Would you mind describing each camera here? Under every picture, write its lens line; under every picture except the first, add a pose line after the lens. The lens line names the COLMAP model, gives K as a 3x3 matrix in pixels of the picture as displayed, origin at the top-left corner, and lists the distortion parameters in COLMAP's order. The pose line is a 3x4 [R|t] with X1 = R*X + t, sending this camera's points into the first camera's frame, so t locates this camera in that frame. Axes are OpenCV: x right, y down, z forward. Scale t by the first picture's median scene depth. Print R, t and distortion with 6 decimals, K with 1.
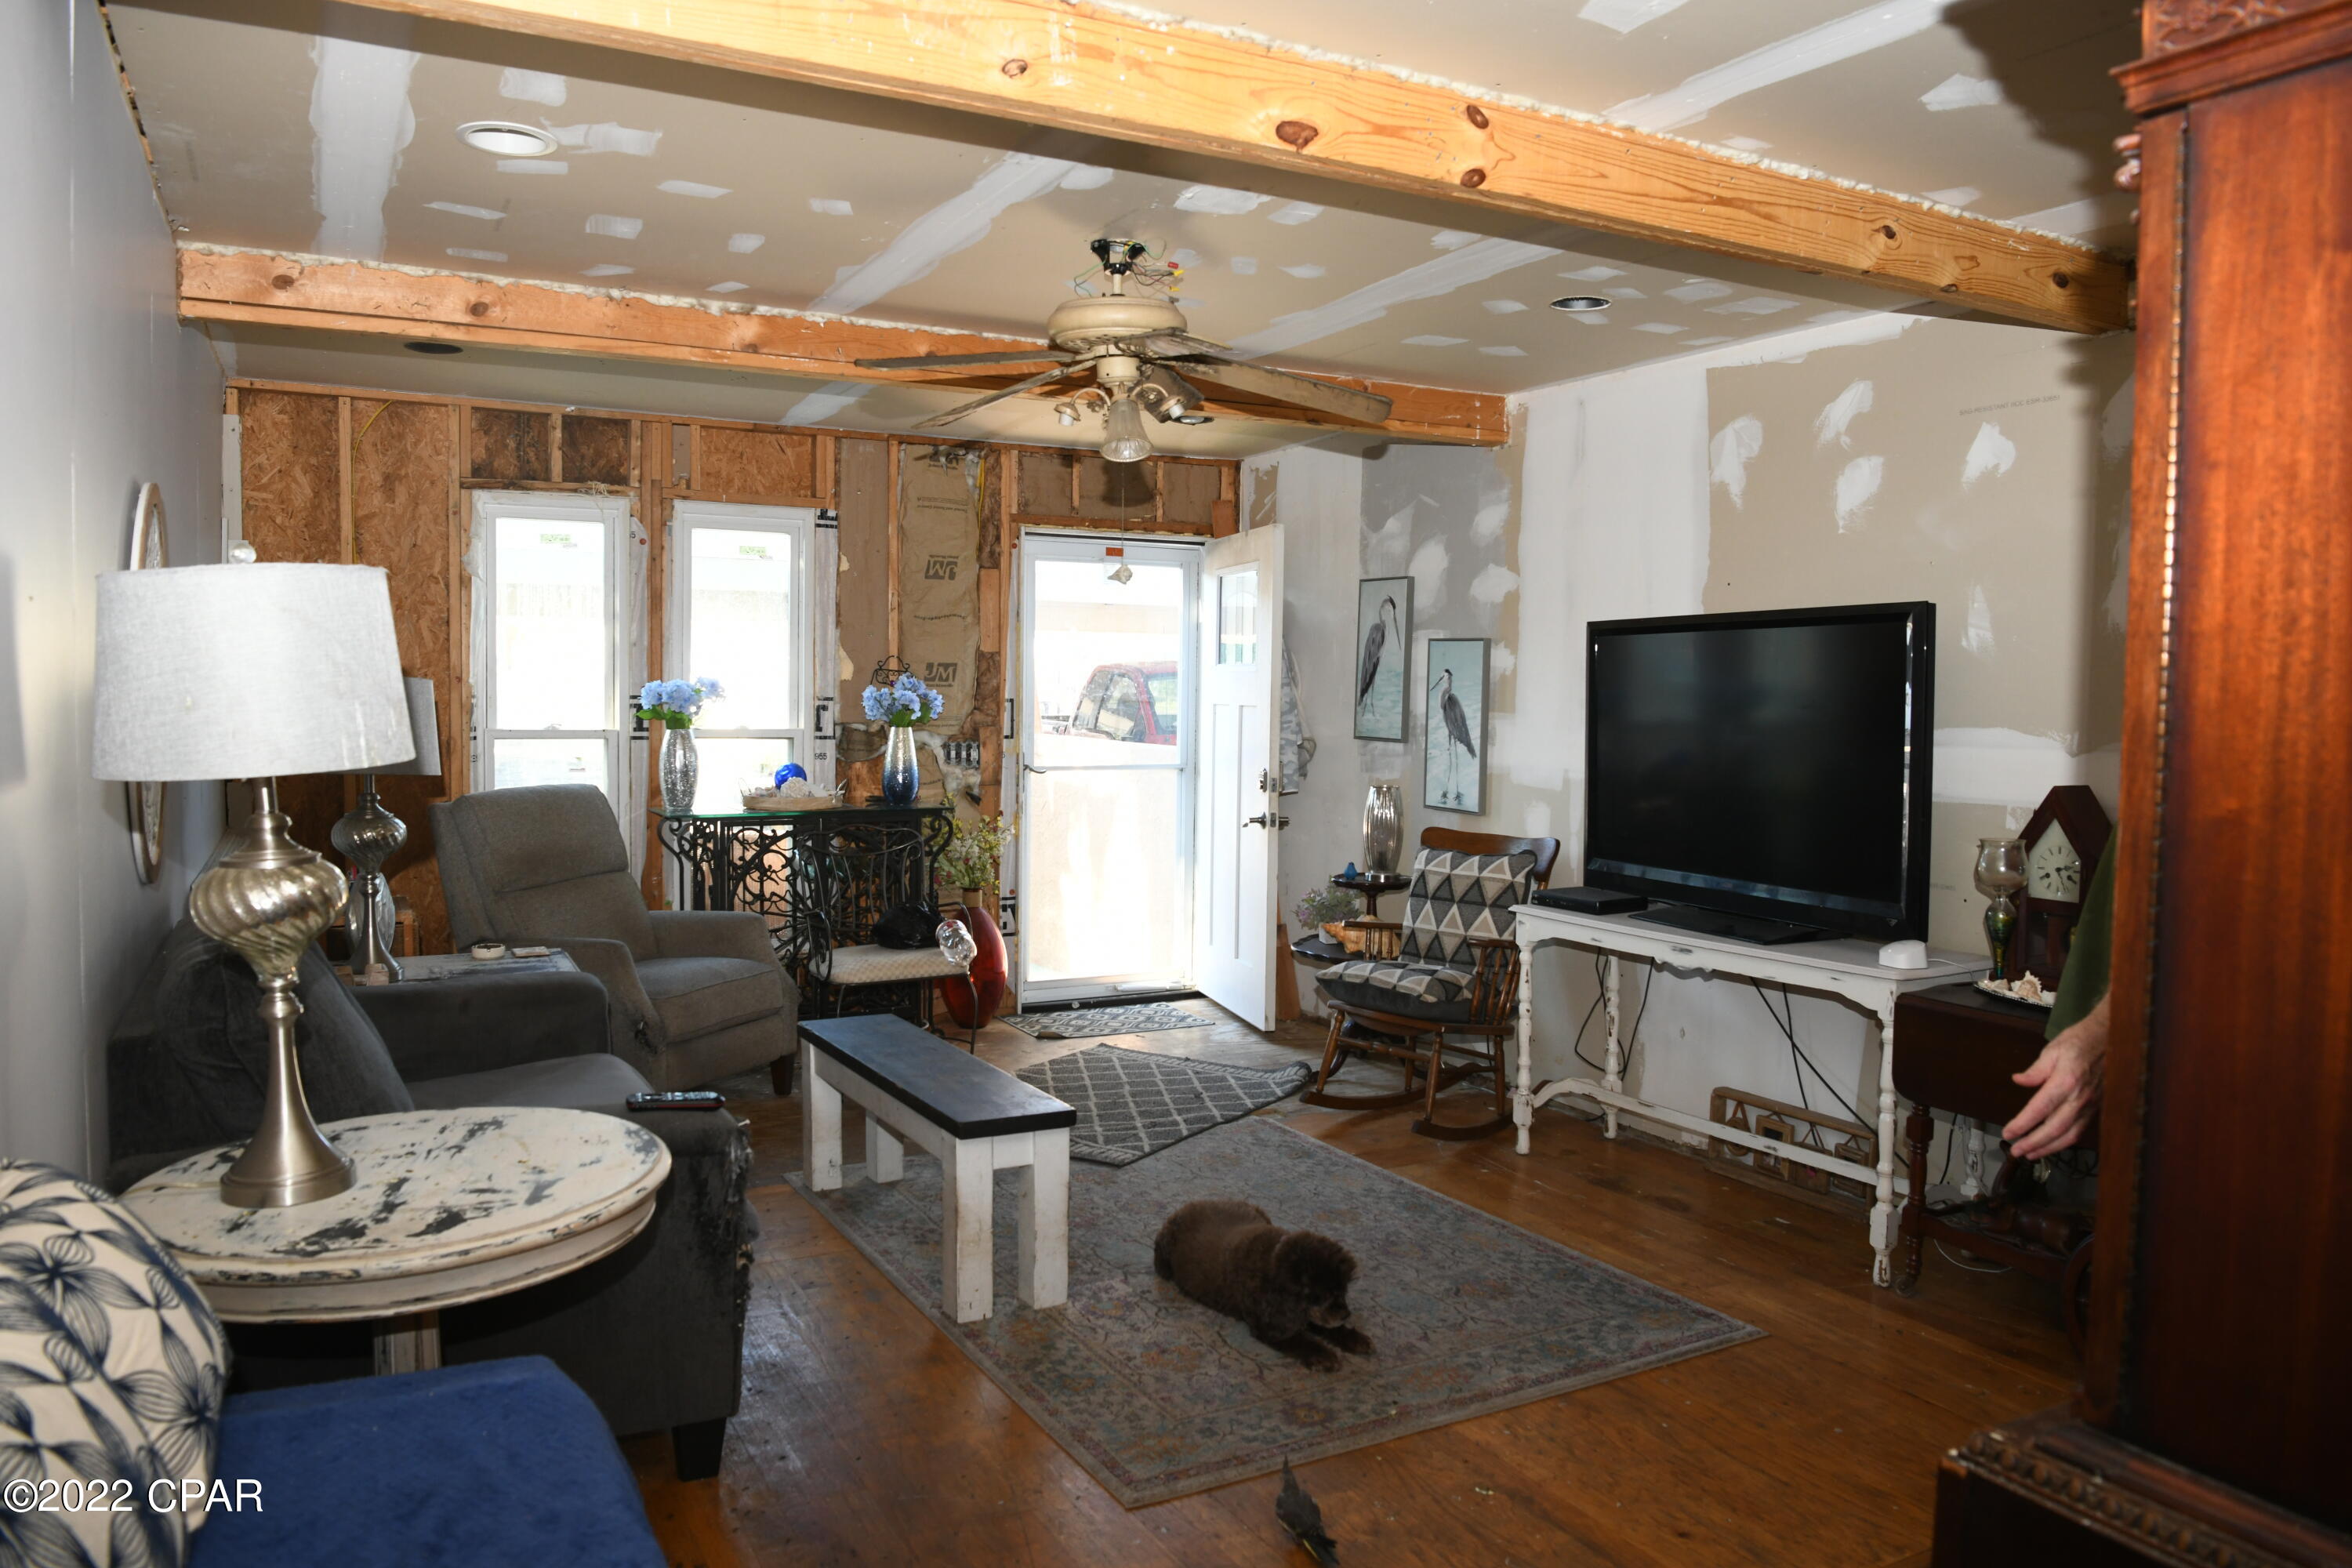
lens RADIAL K [[1625.2, 0, 1185.3], [0, 1625.2, 773.2], [0, 0, 1]] dist [-0.067820, 0.010369]
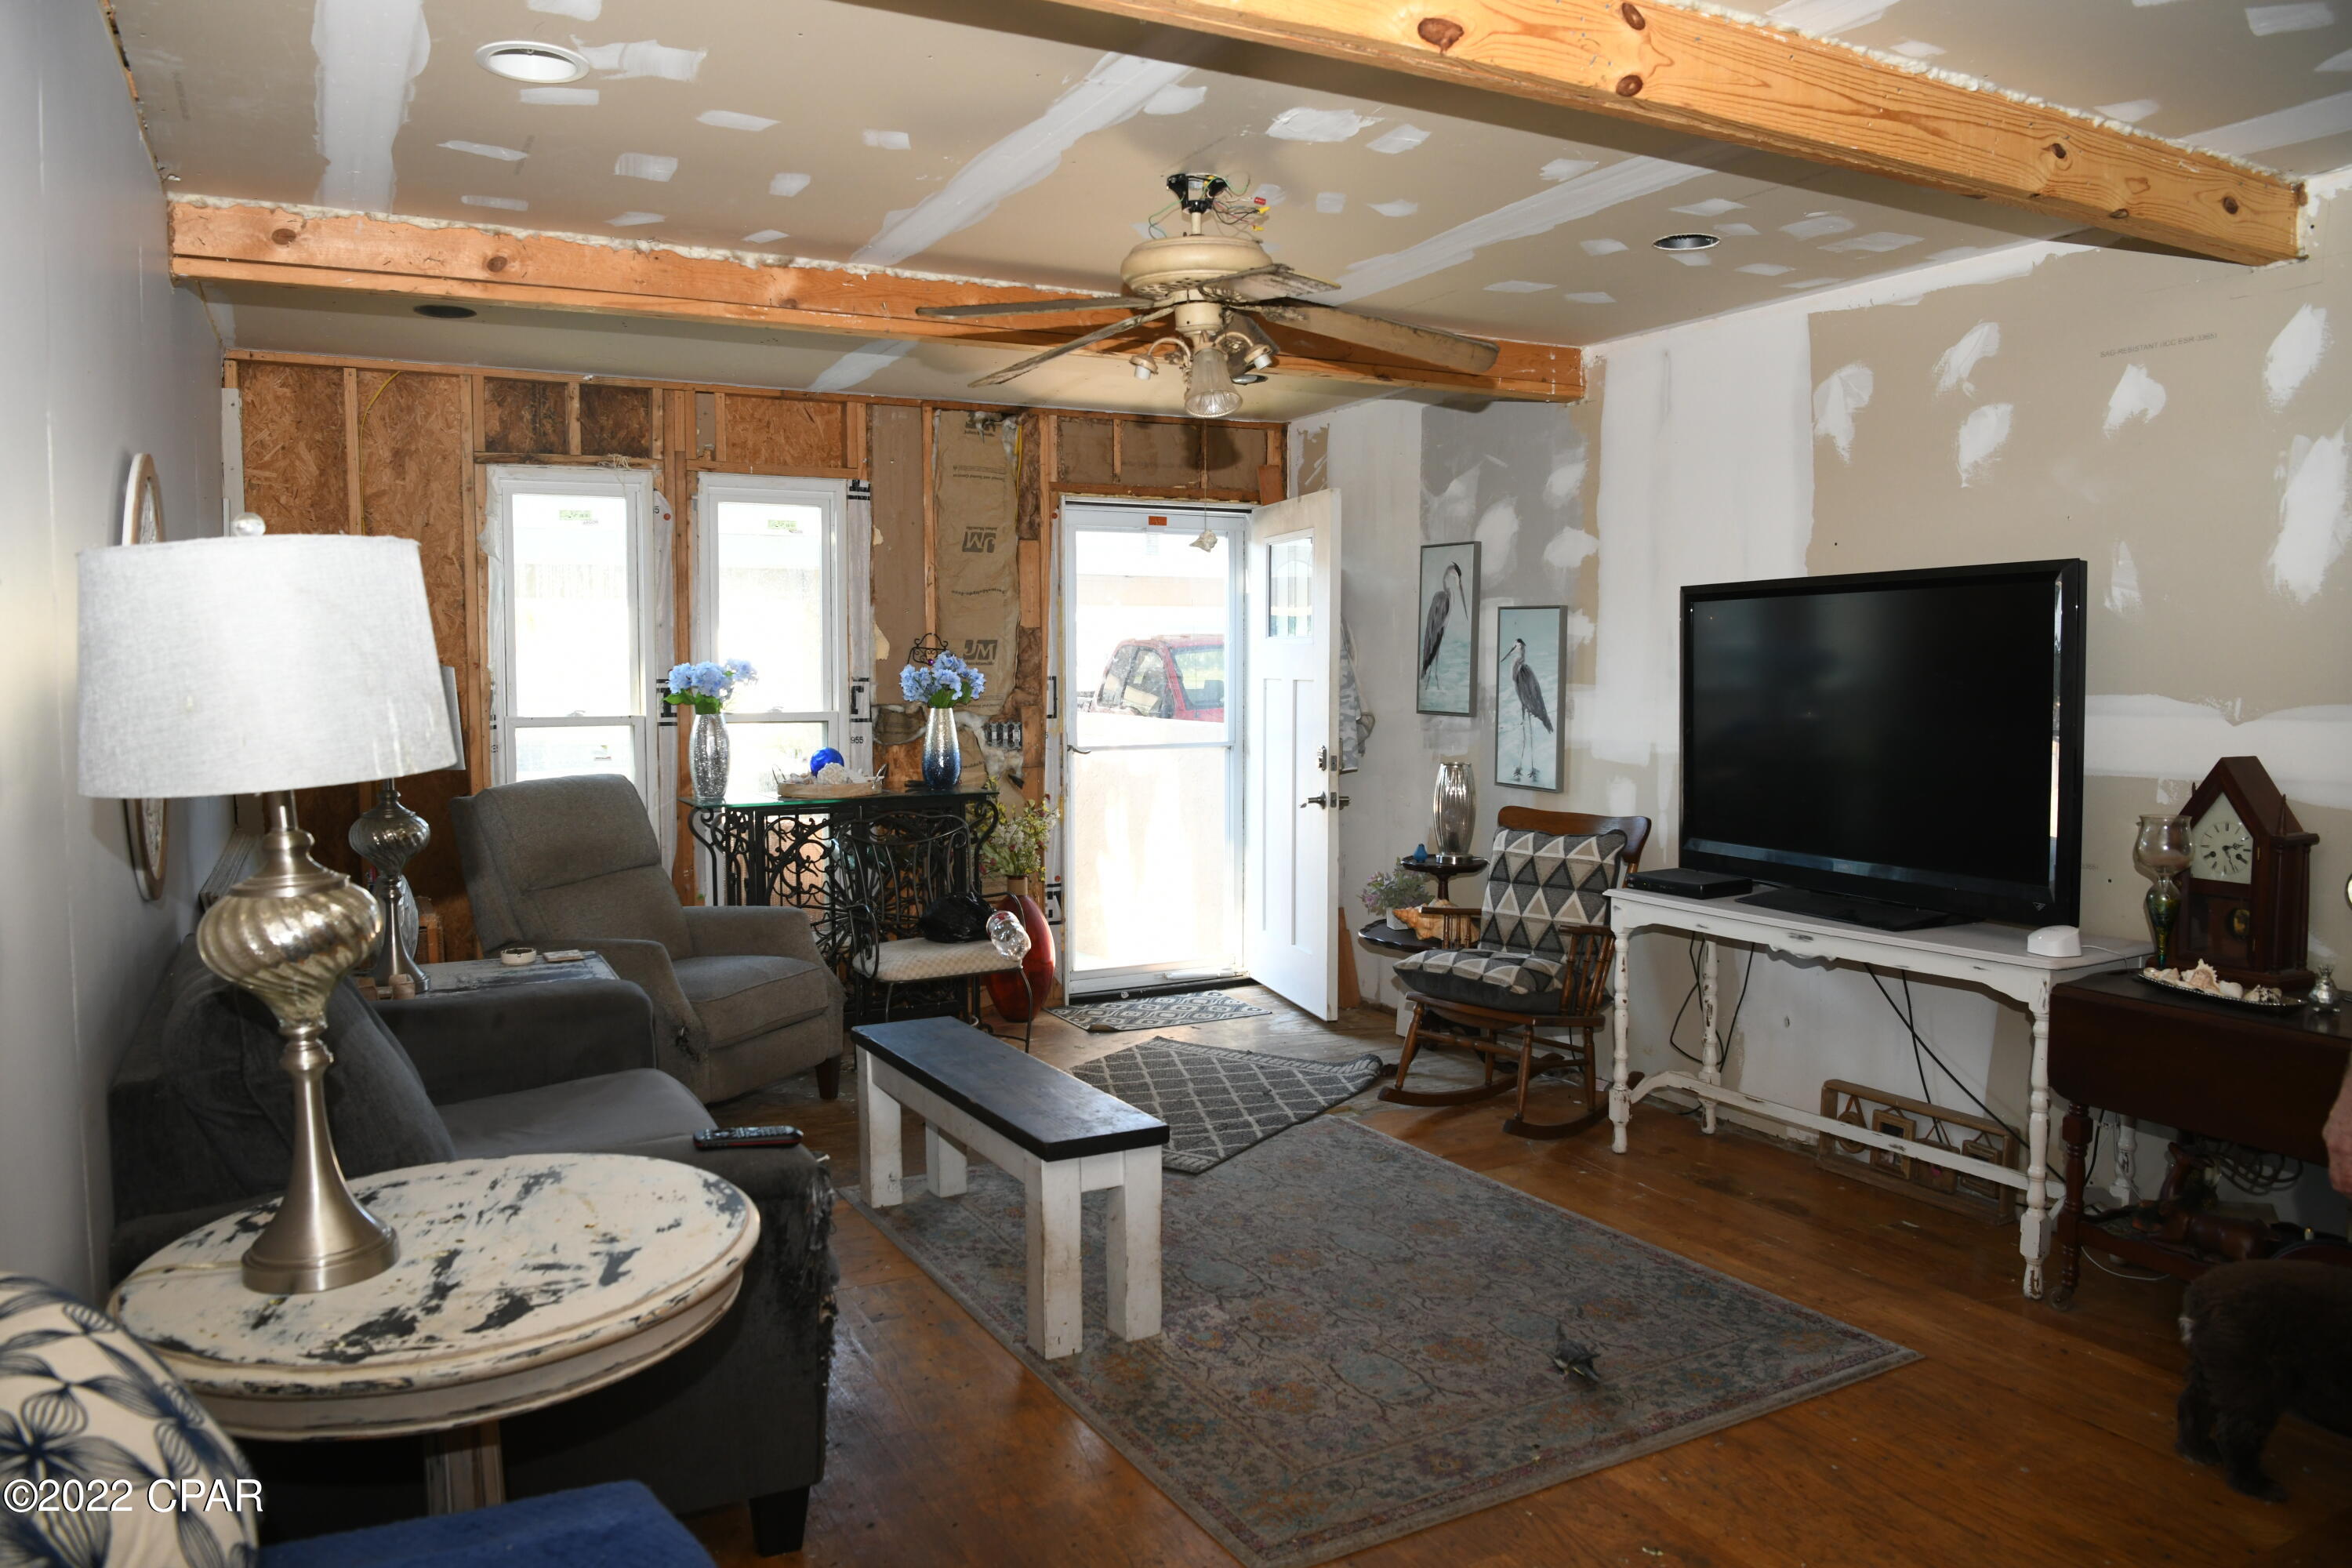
lens RADIAL K [[1625.2, 0, 1185.4], [0, 1625.2, 773.9], [0, 0, 1]] dist [-0.067820, 0.010369]
pose [[0.999884, -0.014869, -0.003347, -0.045575], [0.014924, 0.999742, 0.017115, -0.006236], [0.003091, -0.017163, 0.999848, 0.074228]]
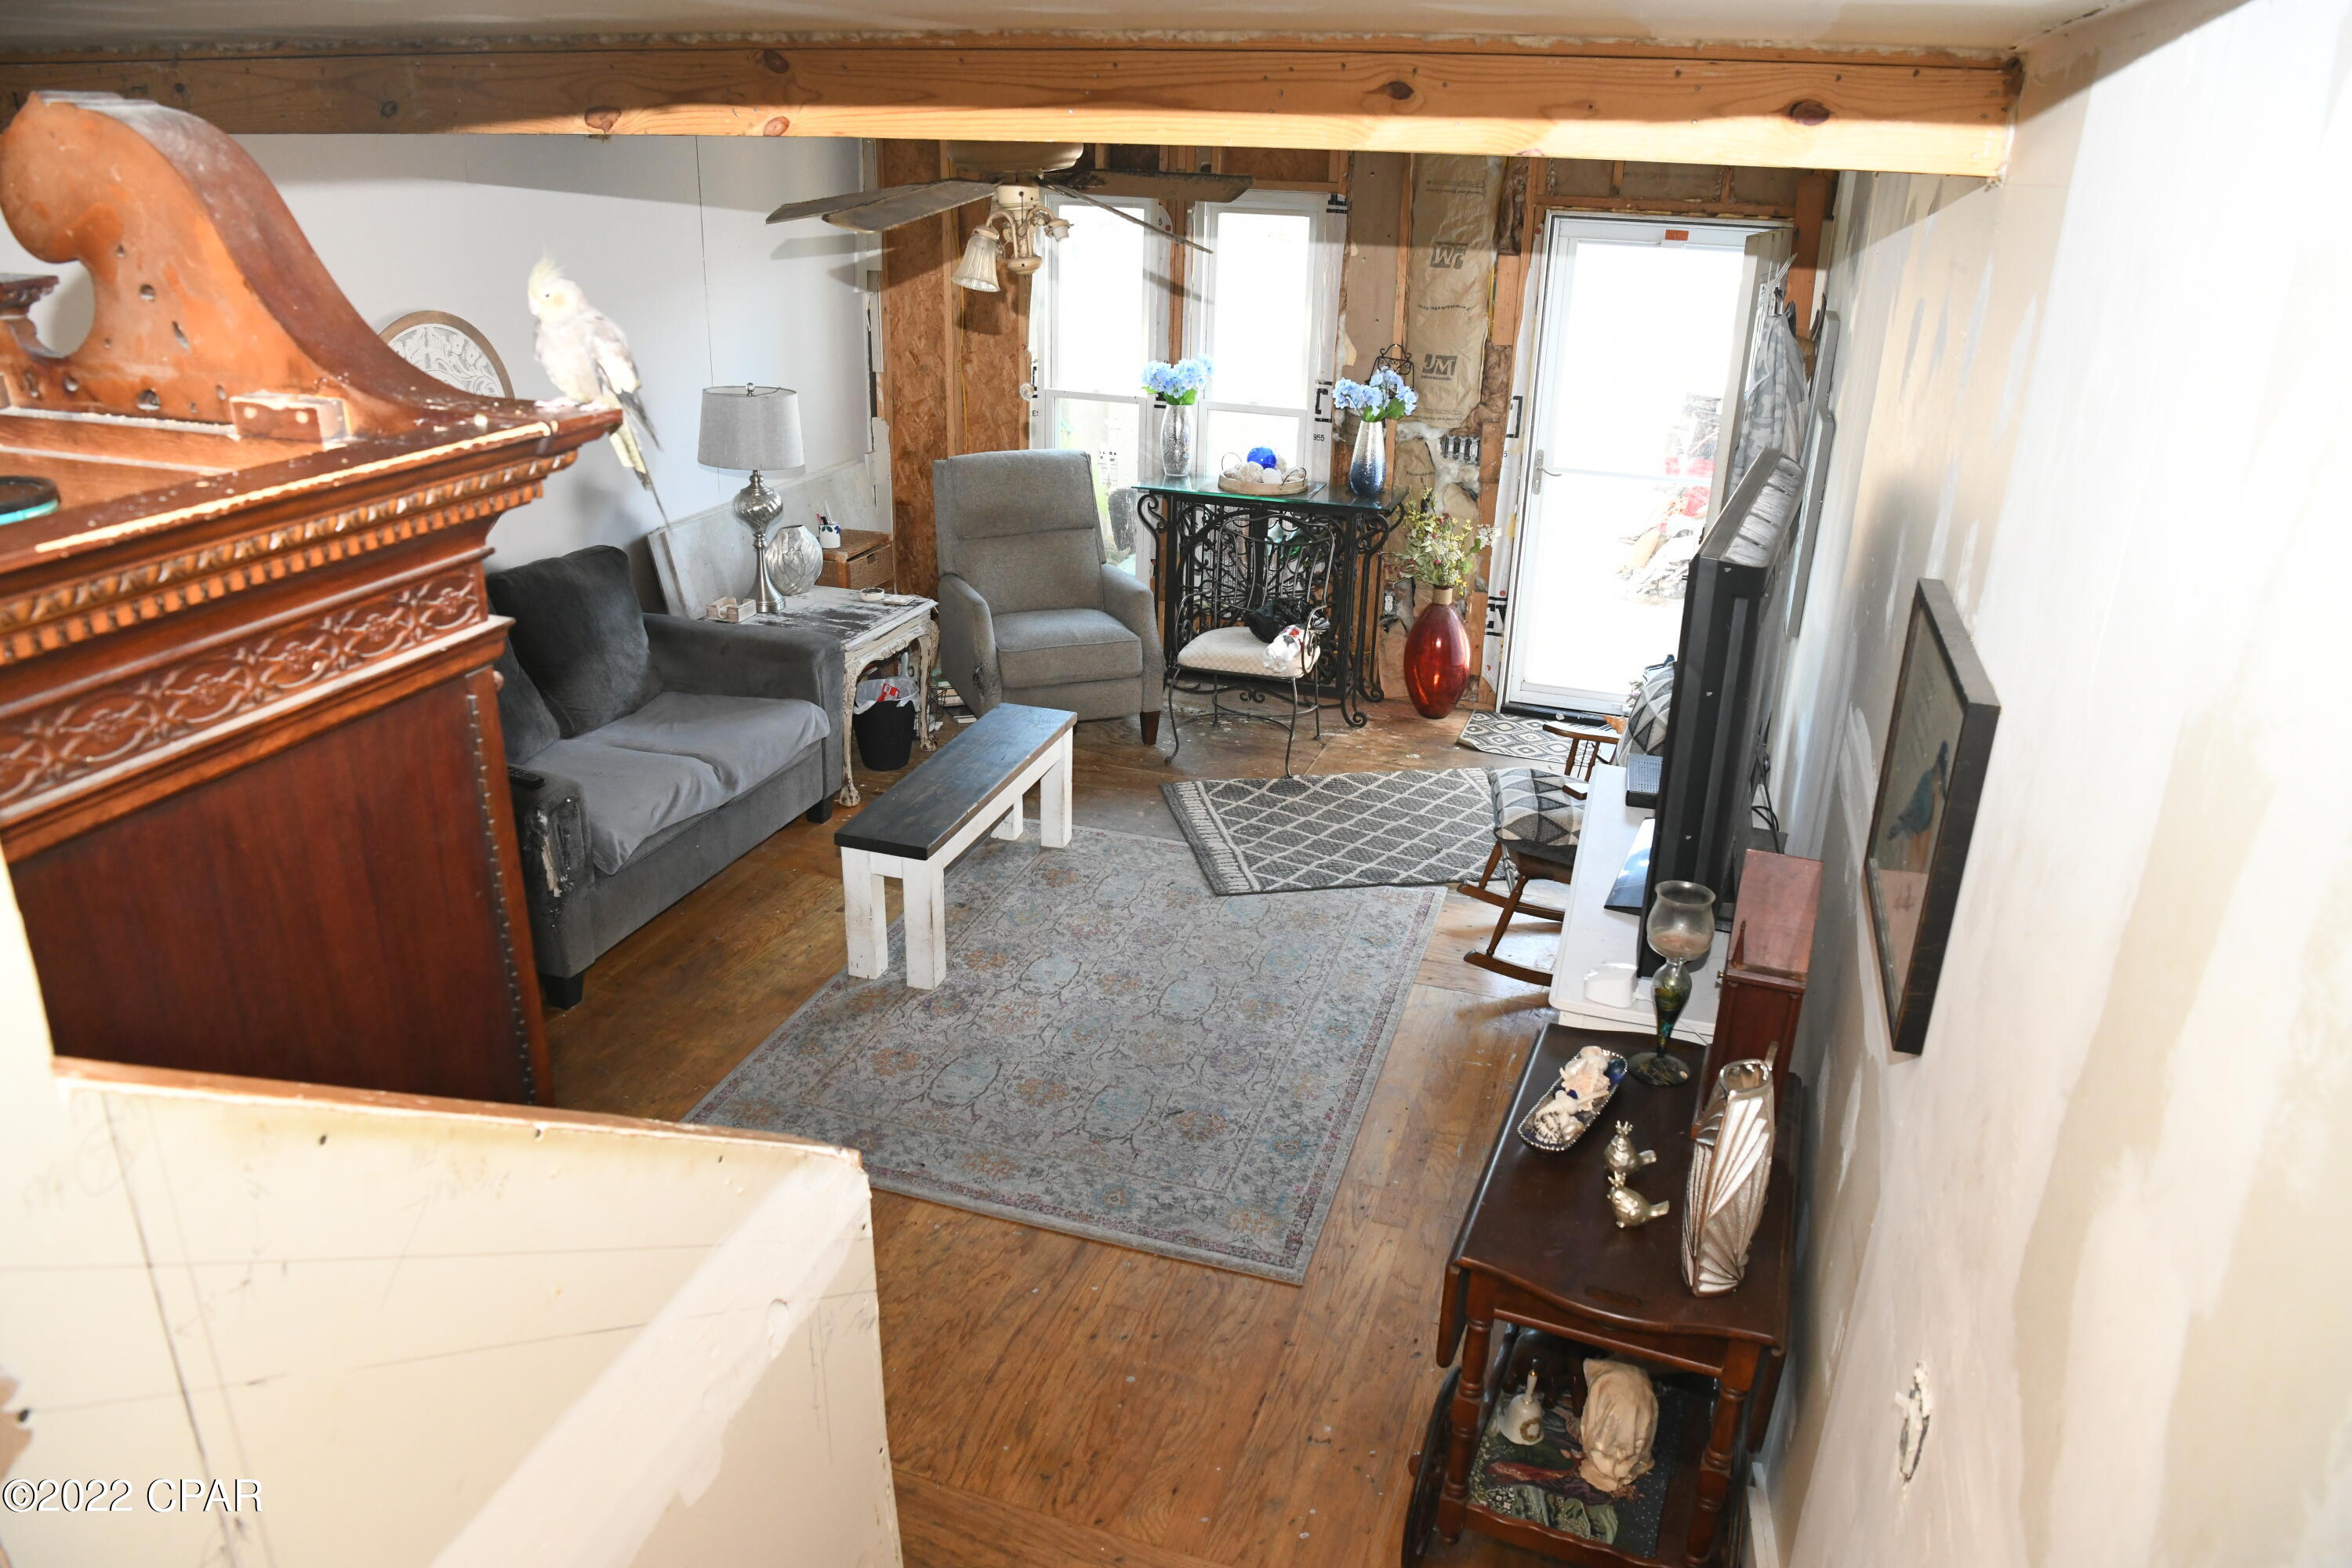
lens RADIAL K [[1625.2, 0, 1159.2], [0, 1625.2, 775.9], [0, 0, 1]] dist [-0.067820, 0.010369]
pose [[0.678256, 0.273071, -0.682203, 0.760136], [-0.054413, 0.944503, 0.323965, -0.217041], [0.732809, -0.182611, 0.655473, 0.297674]]
